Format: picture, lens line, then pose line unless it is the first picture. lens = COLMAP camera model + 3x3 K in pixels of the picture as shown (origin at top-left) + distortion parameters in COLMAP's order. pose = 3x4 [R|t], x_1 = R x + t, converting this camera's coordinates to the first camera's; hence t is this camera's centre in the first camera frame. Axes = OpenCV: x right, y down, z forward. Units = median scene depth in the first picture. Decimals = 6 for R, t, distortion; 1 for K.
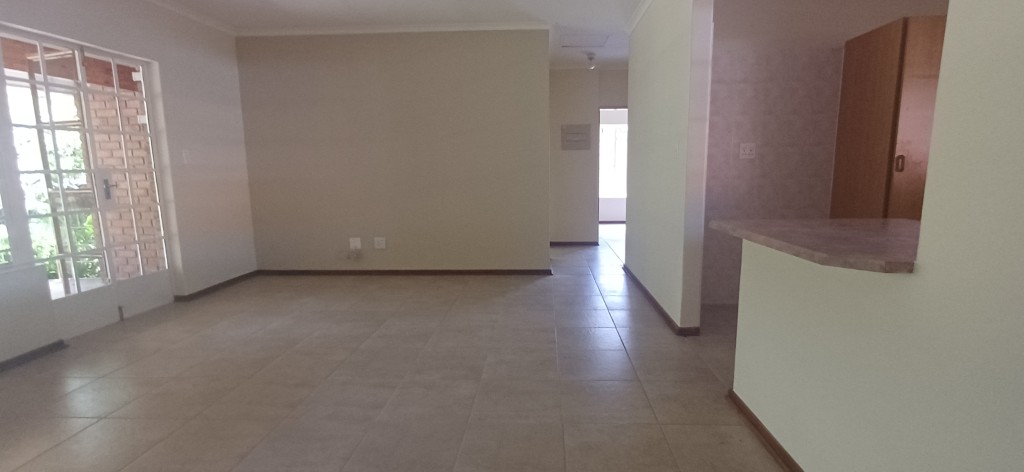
lens RADIAL K [[473.3, 0, 519.4], [0, 473.3, 234.6], [0, 0, 1]] dist [0.002869, -0.004140]
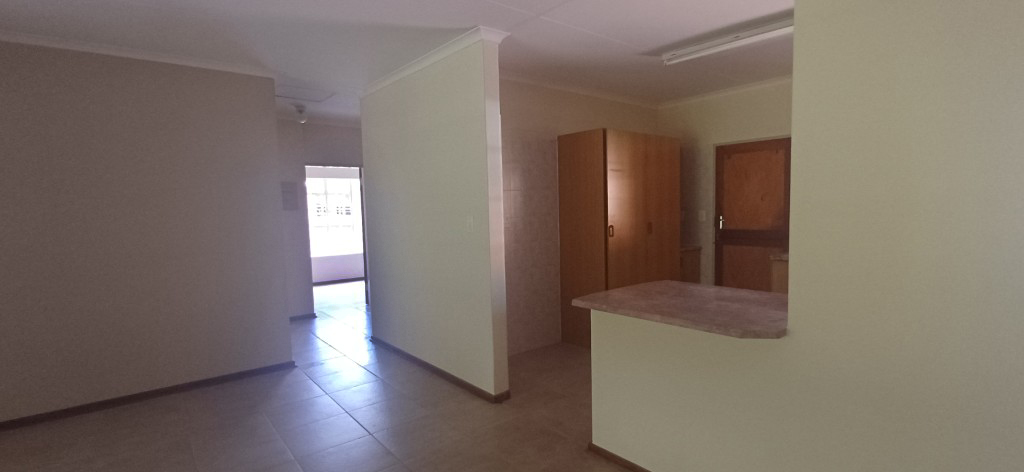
lens RADIAL K [[473.3, 0, 520.9], [0, 473.3, 235.4], [0, 0, 1]] dist [0.002869, -0.004140]
pose [[0.724978, -0.049917, 0.686961, -0.289592], [0.108903, 0.993132, -0.042766, -0.093773], [-0.680108, 0.105817, 0.725435, 0.156526]]
